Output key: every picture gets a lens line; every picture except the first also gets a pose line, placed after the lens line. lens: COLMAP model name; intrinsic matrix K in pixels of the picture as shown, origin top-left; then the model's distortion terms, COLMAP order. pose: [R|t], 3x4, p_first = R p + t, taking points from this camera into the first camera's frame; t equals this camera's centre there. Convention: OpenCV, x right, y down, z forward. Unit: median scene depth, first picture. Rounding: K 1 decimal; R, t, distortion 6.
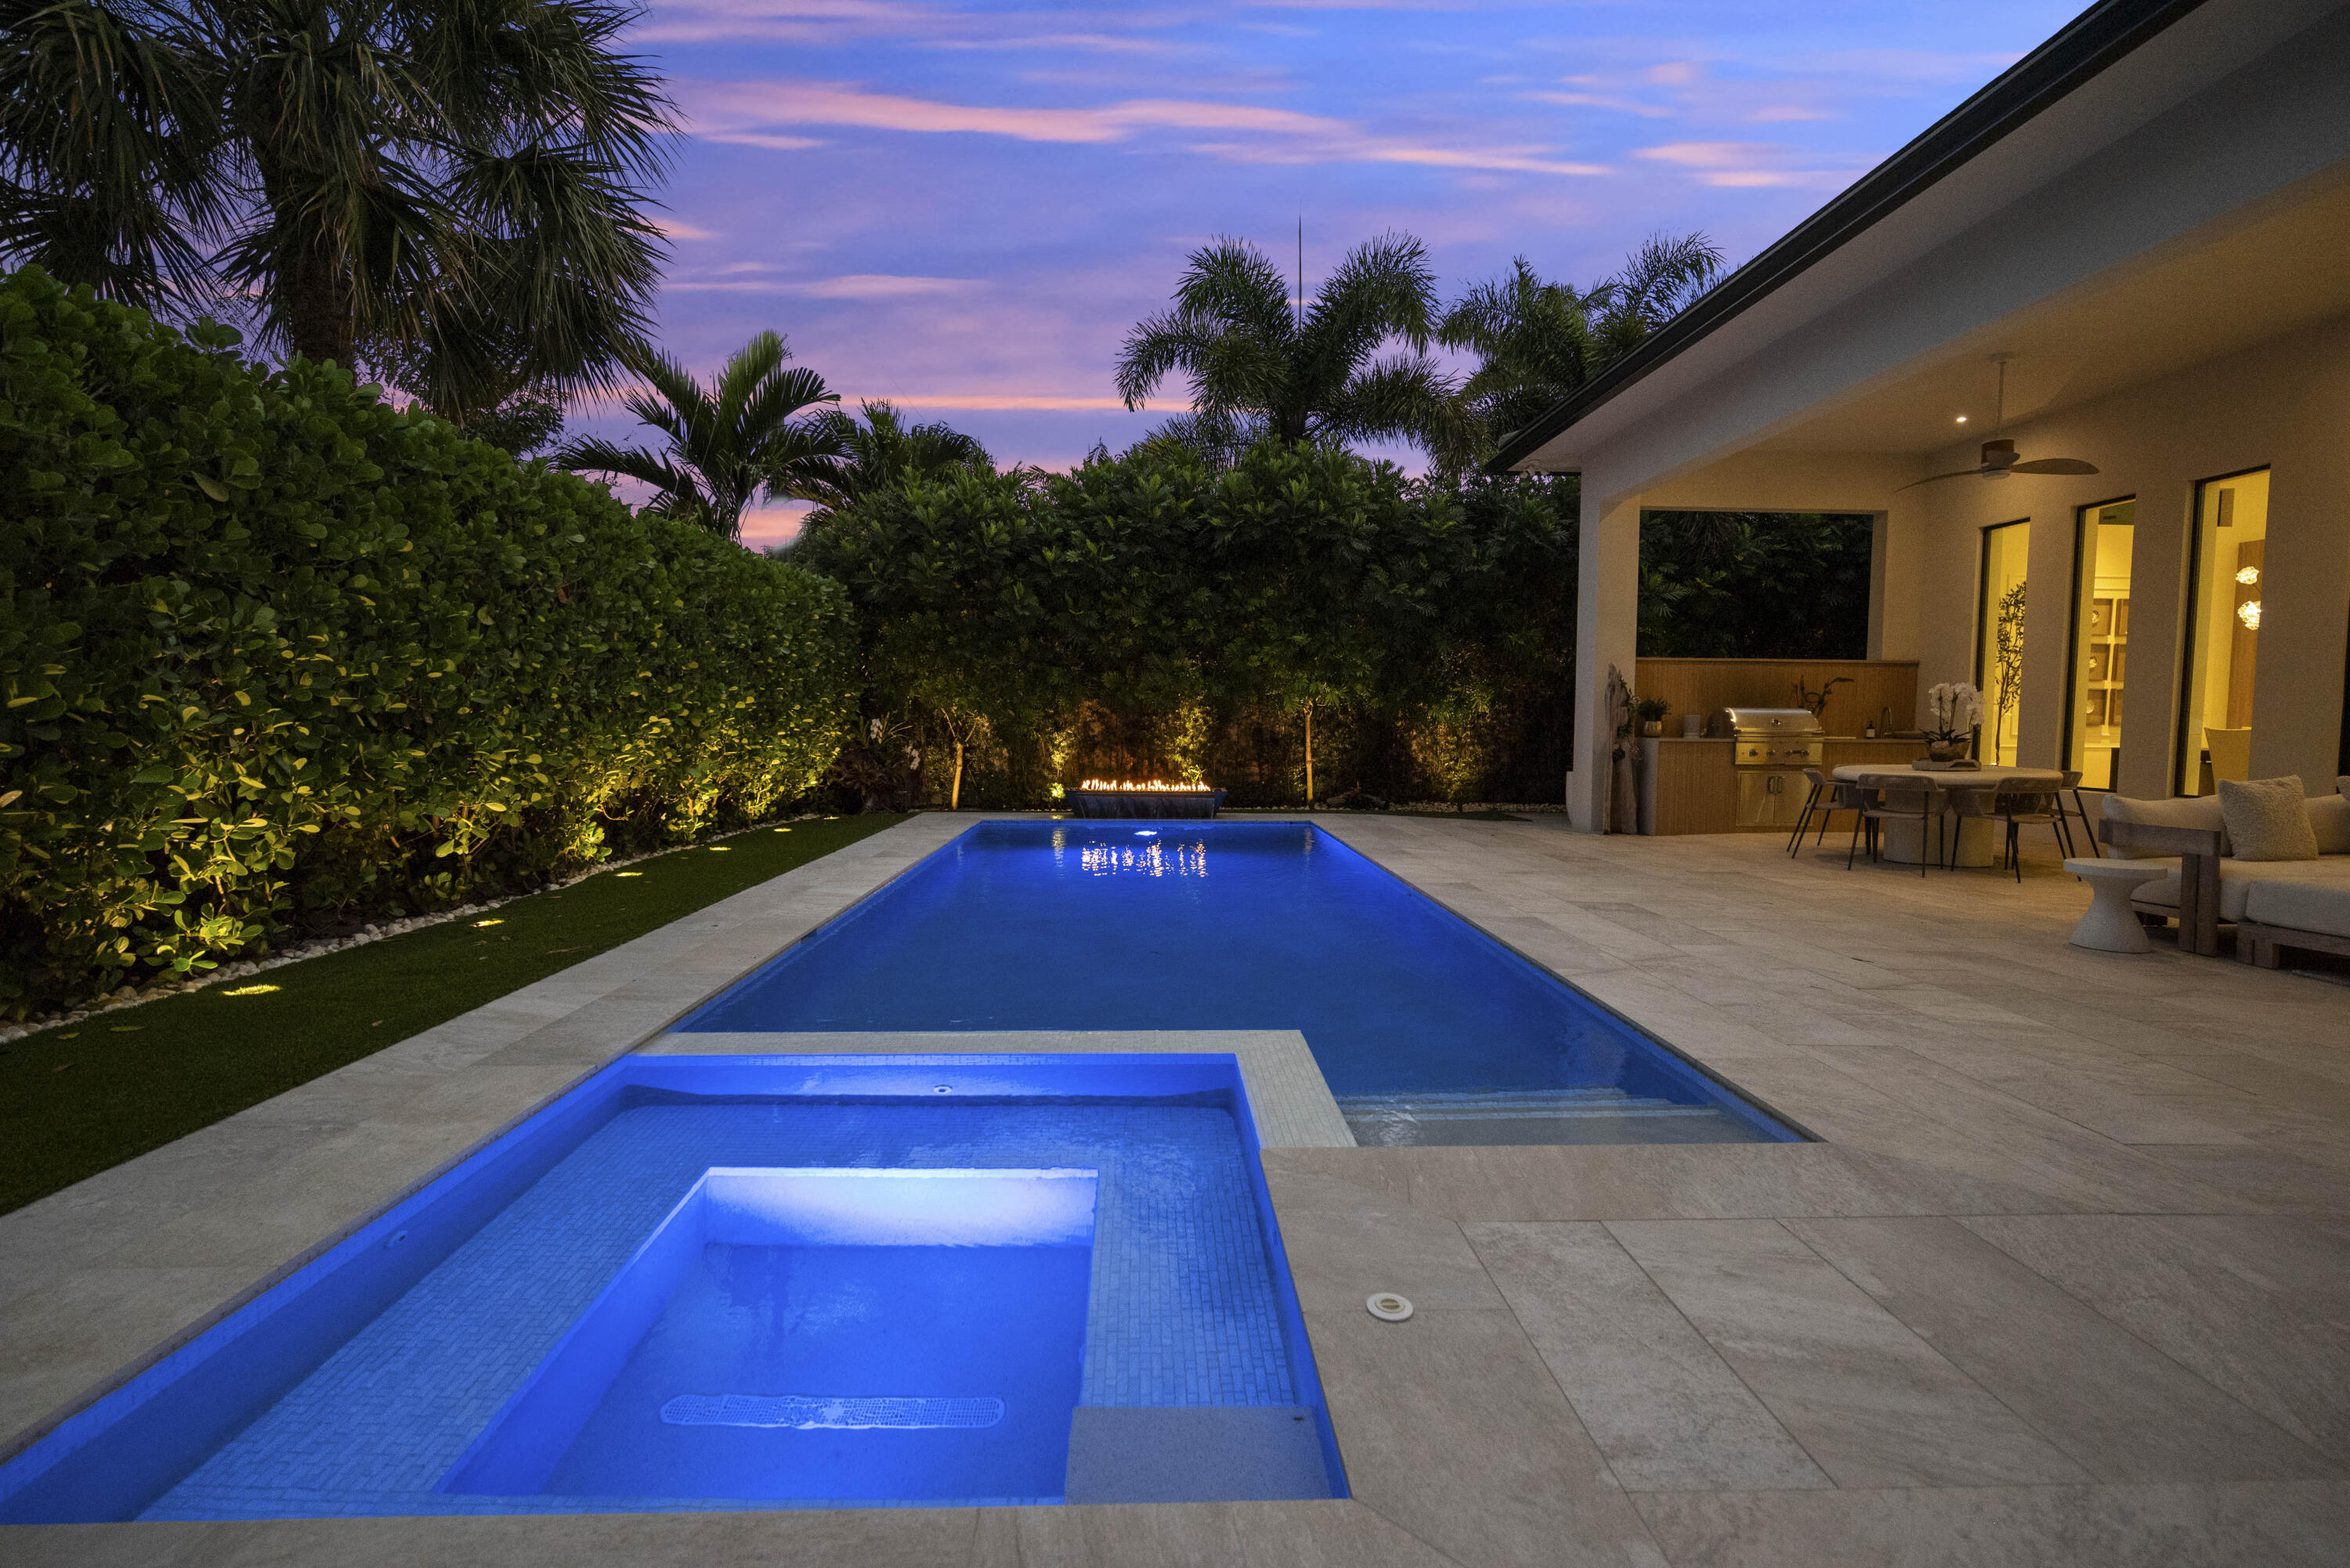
lens RADIAL K [[1015.7, 0, 1179.7], [0, 1015.7, 777.9], [0, 0, 1]] dist [0.000016, 0.000189]
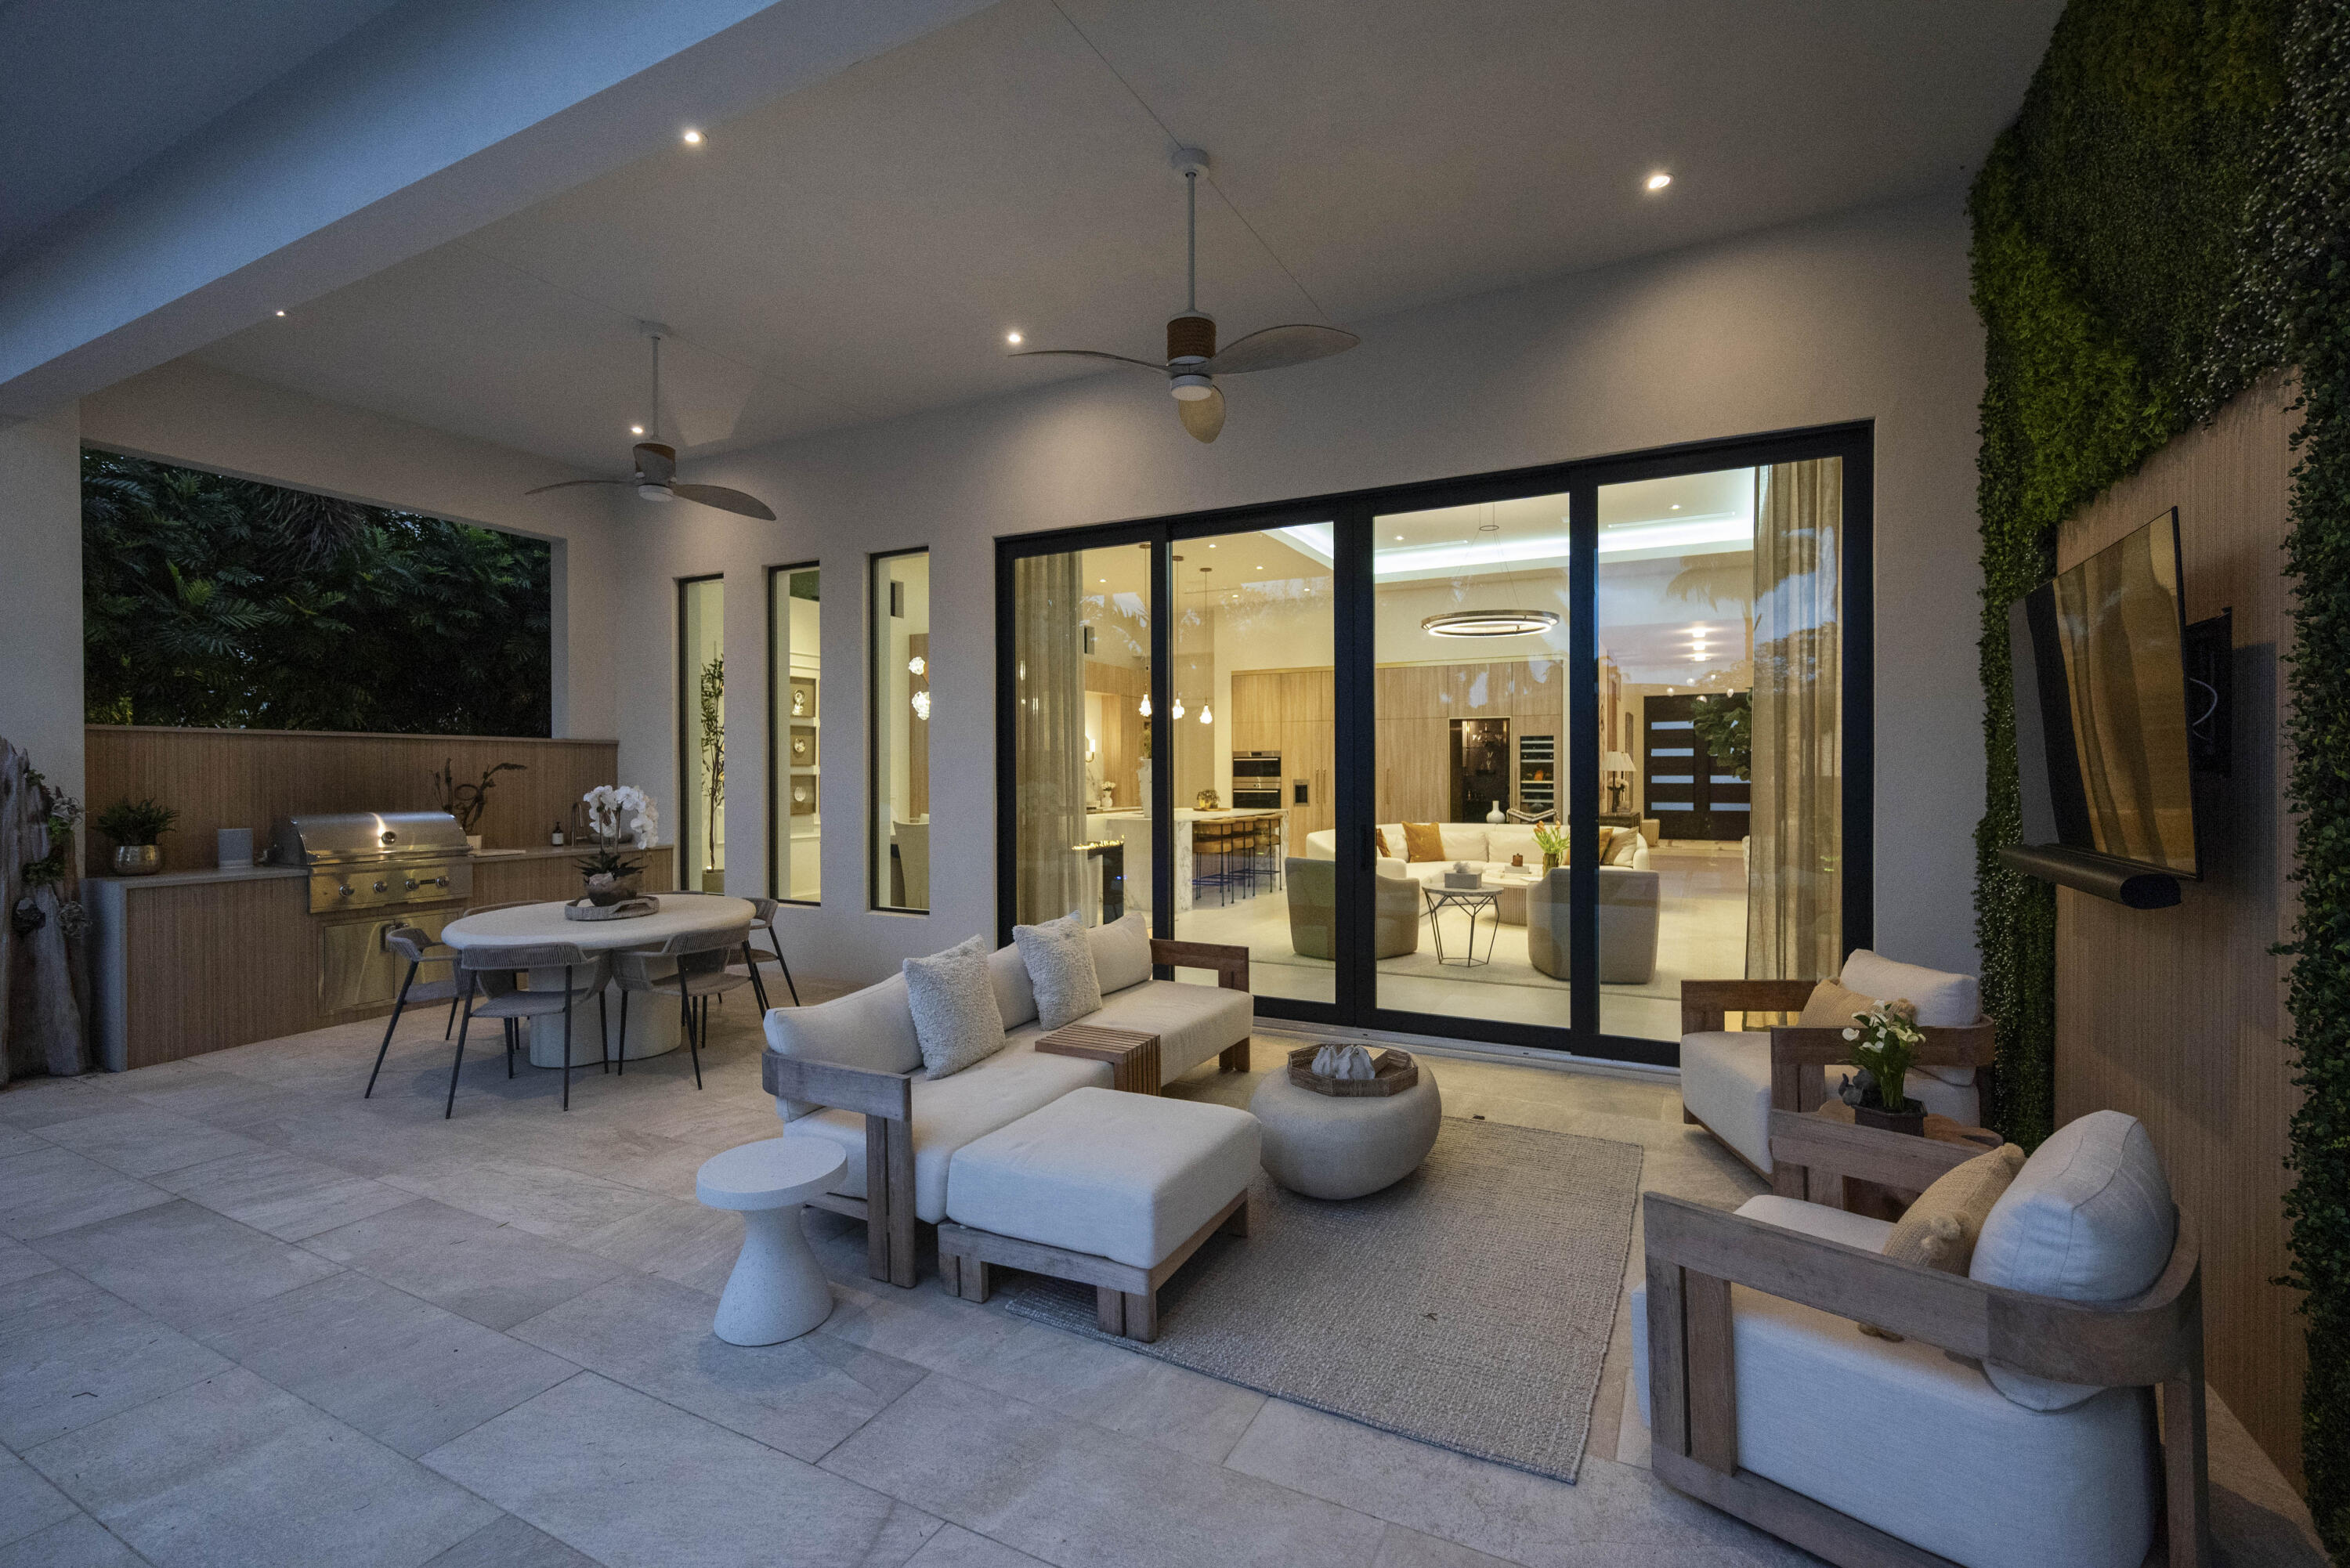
lens RADIAL K [[1015.7, 0, 1179.7], [0, 1015.7, 777.9], [0, 0, 1]] dist [0.000016, 0.000189]
pose [[0.490867, -0.013878, 0.871124, 0.280206], [0.058975, 0.998109, -0.017331, -0.051314], [-0.869236, 0.059882, 0.490757, 0.267143]]
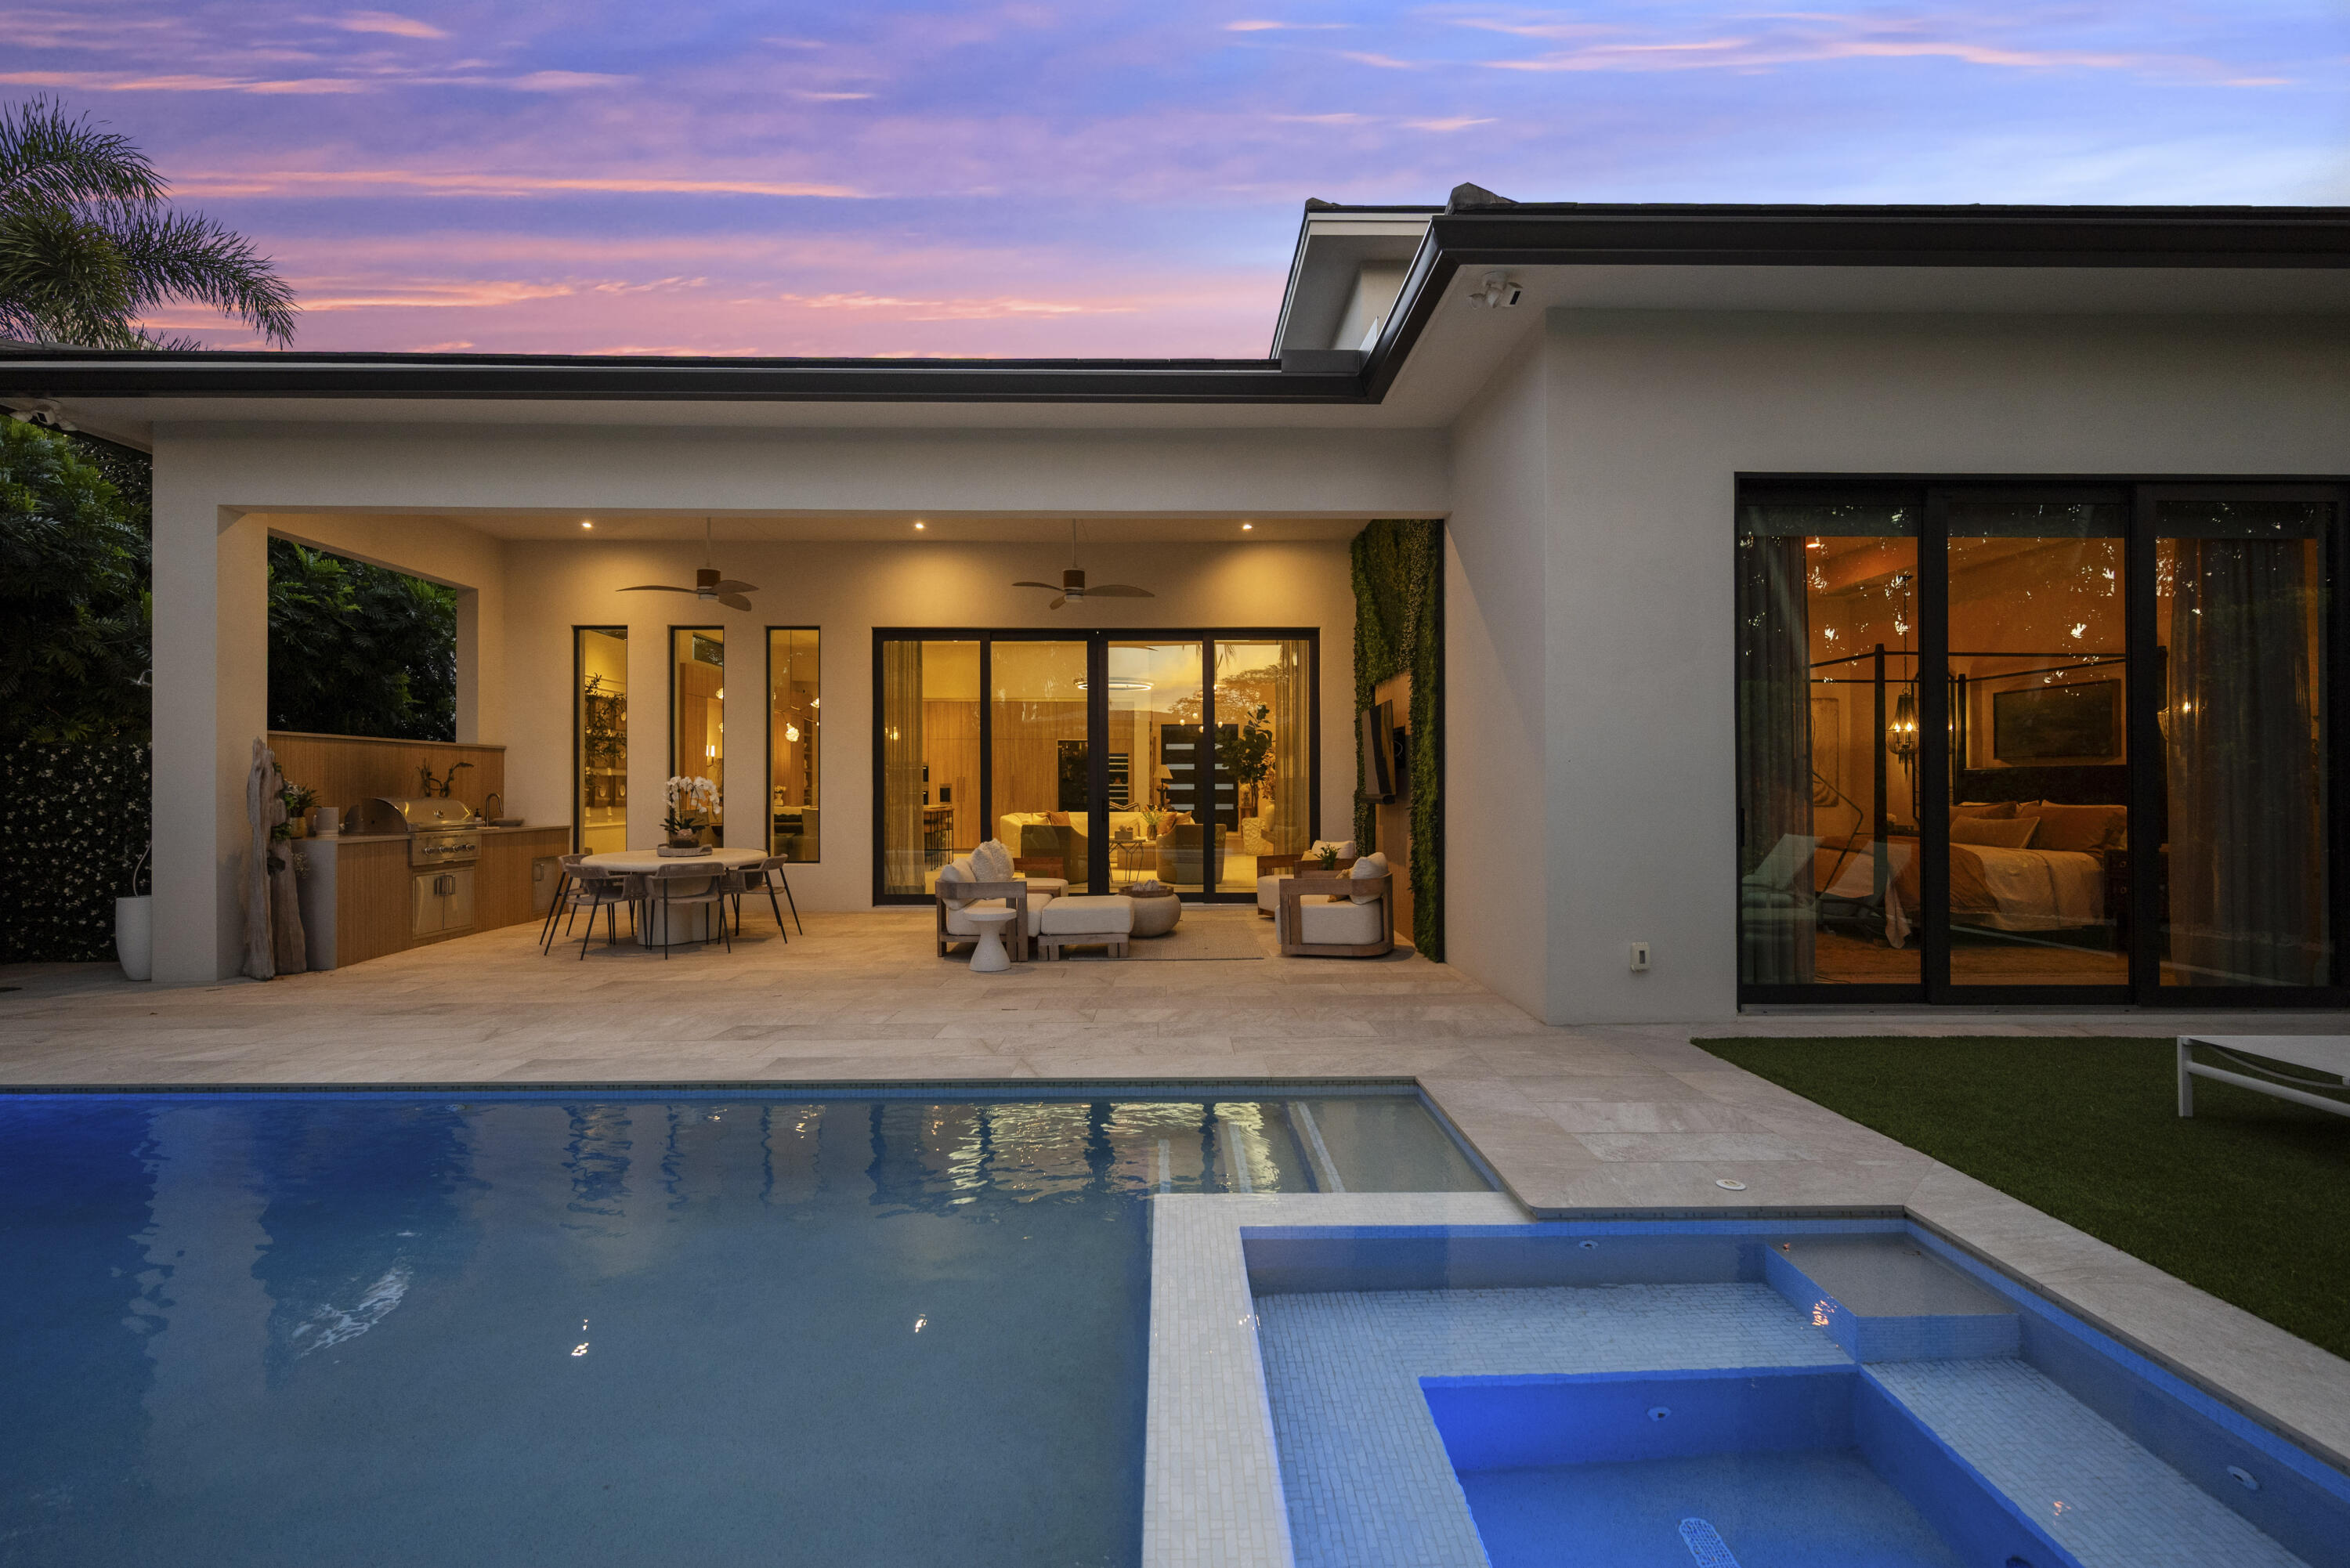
lens RADIAL K [[1063.3, 0, 1175.0], [0, 1063.3, 784.0], [0, 0, 1]] dist [-0.002769, -0.000251]
pose [[0.021583, -0.004935, 0.999755, -0.307541], [0.062063, 0.998066, 0.003587, -0.044313], [-0.997839, 0.061970, 0.021847, 0.349709]]
